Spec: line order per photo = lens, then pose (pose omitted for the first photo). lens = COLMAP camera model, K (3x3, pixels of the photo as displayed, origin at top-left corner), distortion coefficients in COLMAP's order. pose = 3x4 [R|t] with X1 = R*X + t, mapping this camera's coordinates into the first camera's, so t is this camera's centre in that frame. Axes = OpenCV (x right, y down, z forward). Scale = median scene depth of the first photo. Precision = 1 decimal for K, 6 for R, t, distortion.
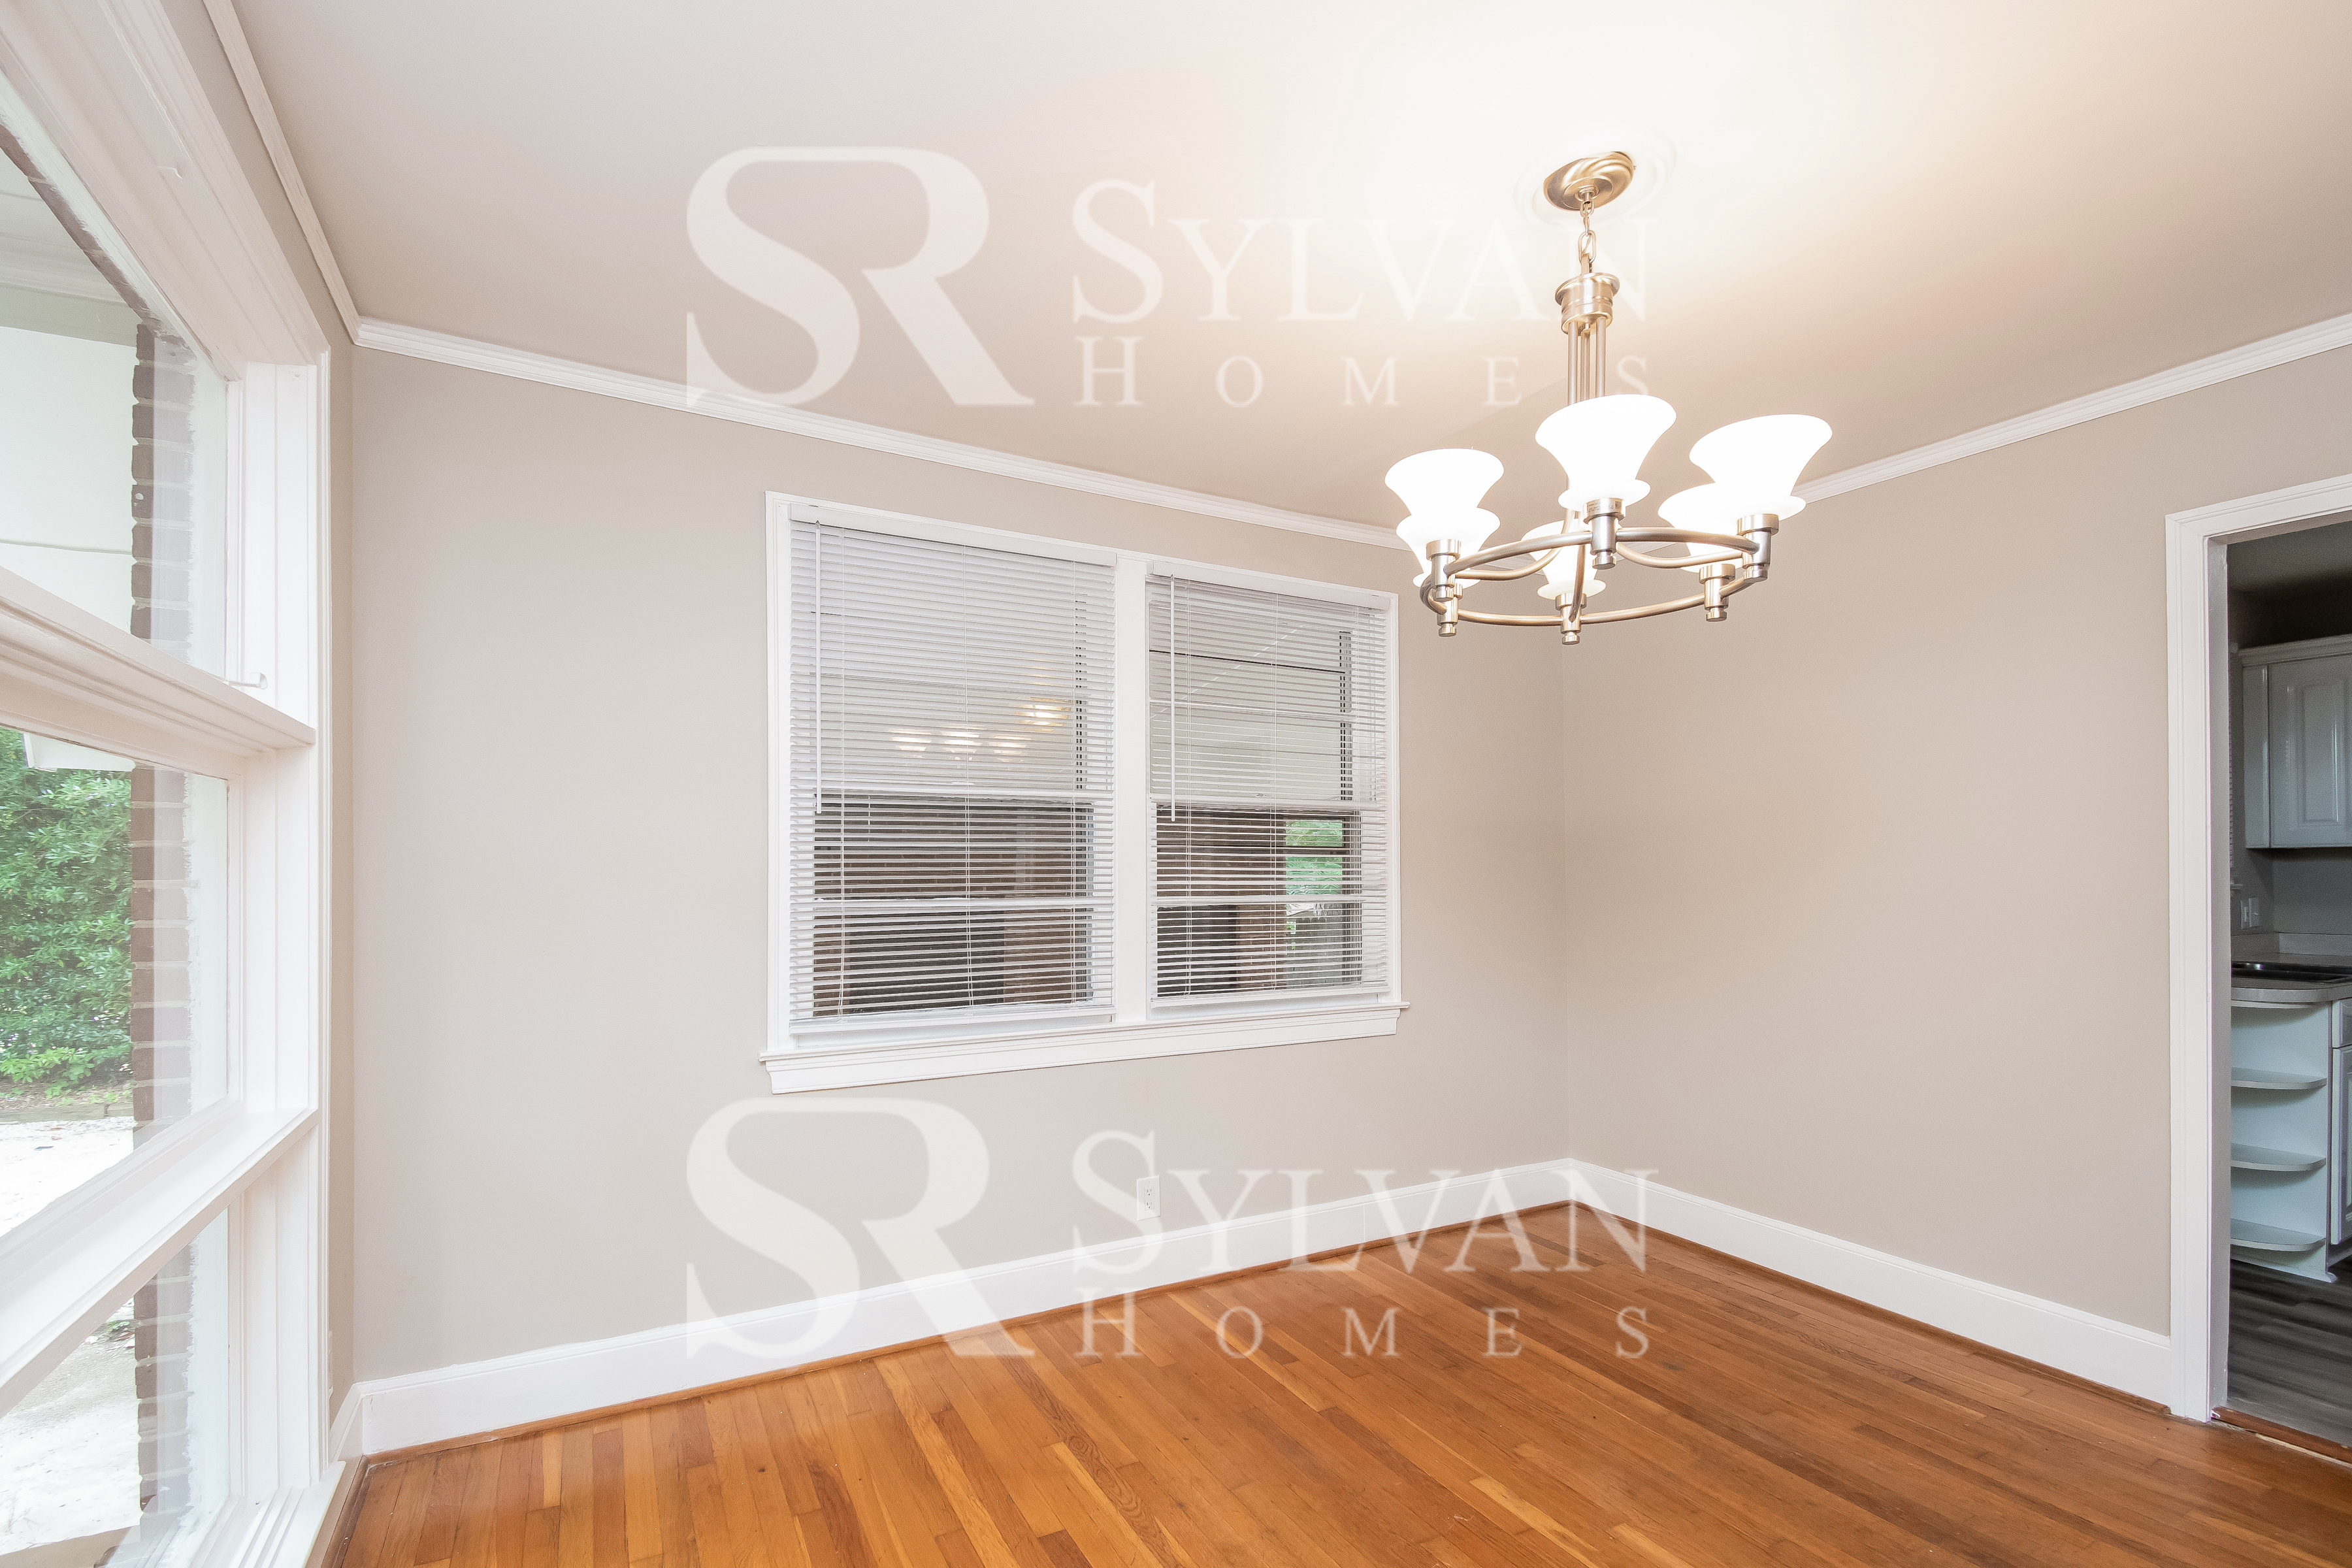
lens RADIAL K [[1062.9, 0, 1202.1], [0, 1062.9, 851.6], [0, 0, 1]] dist [0.003098, -0.000566]
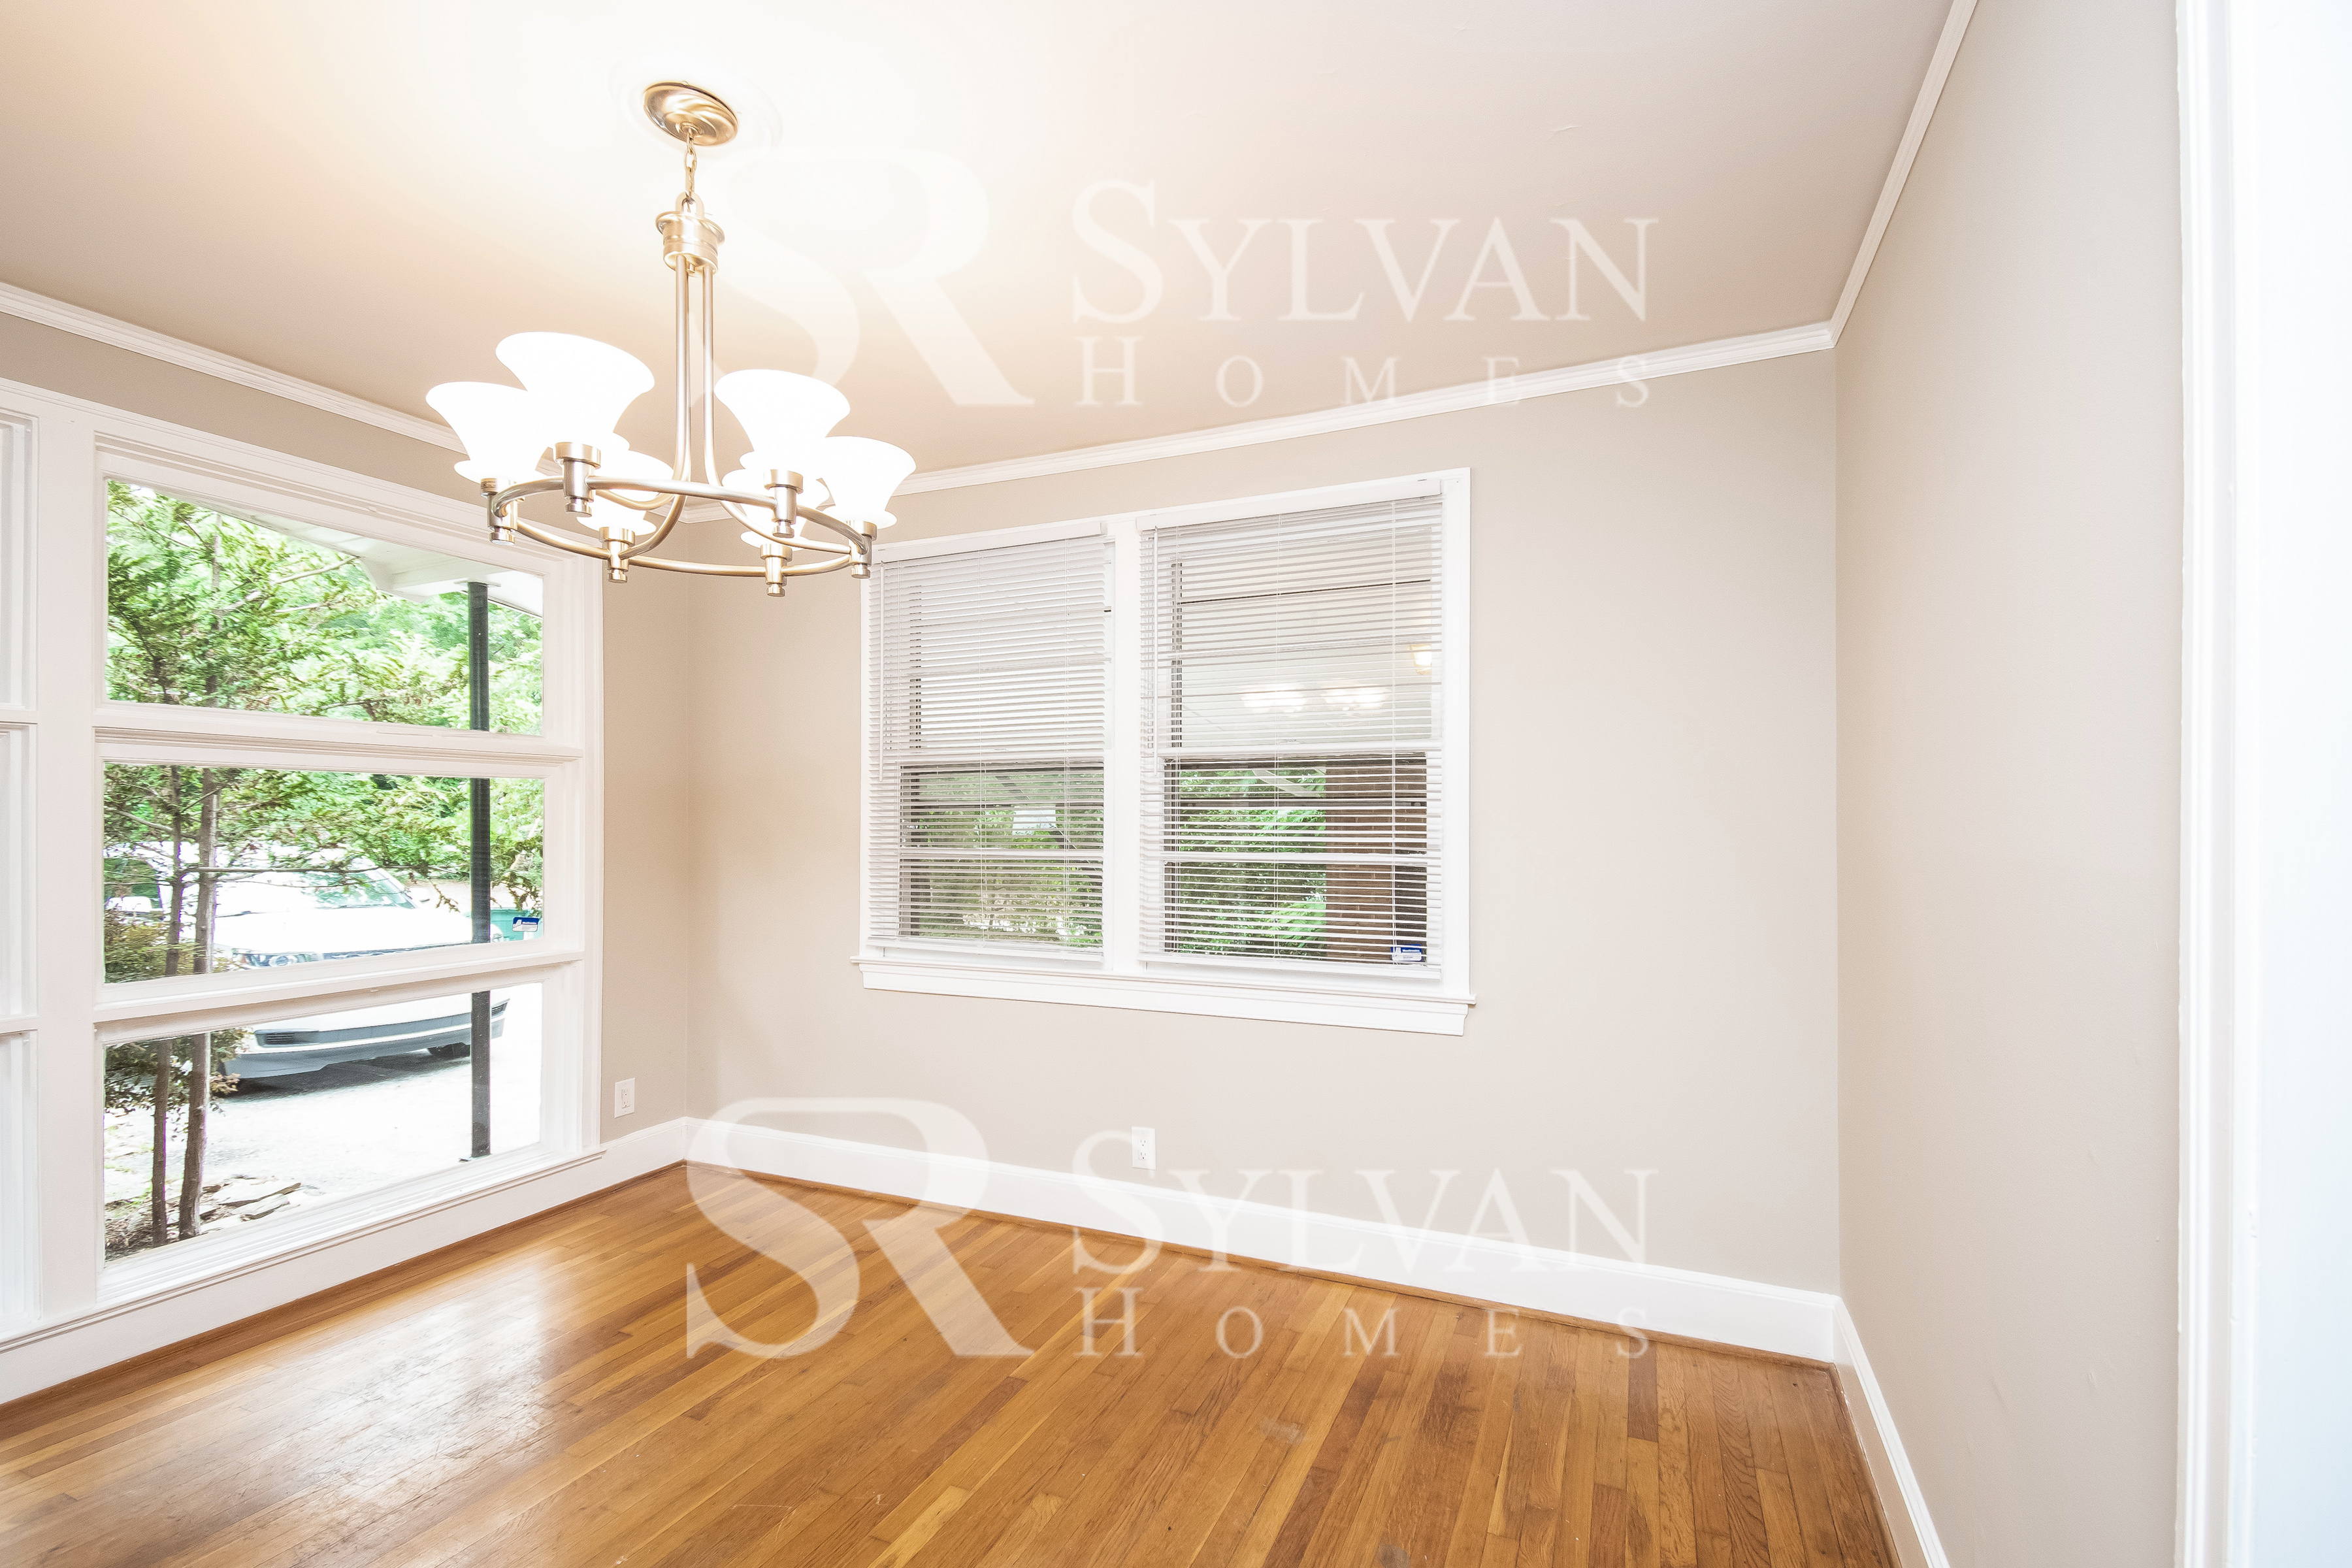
lens RADIAL K [[1062.9, 0, 1176.2], [0, 1062.9, 803.1], [0, 0, 1]] dist [0.003098, -0.000566]
pose [[0.605459, -0.011679, -0.795791, 0.757747], [0.013715, 0.999897, -0.004239, 0.001684], [0.795759, -0.008348, 0.605556, 0.405584]]
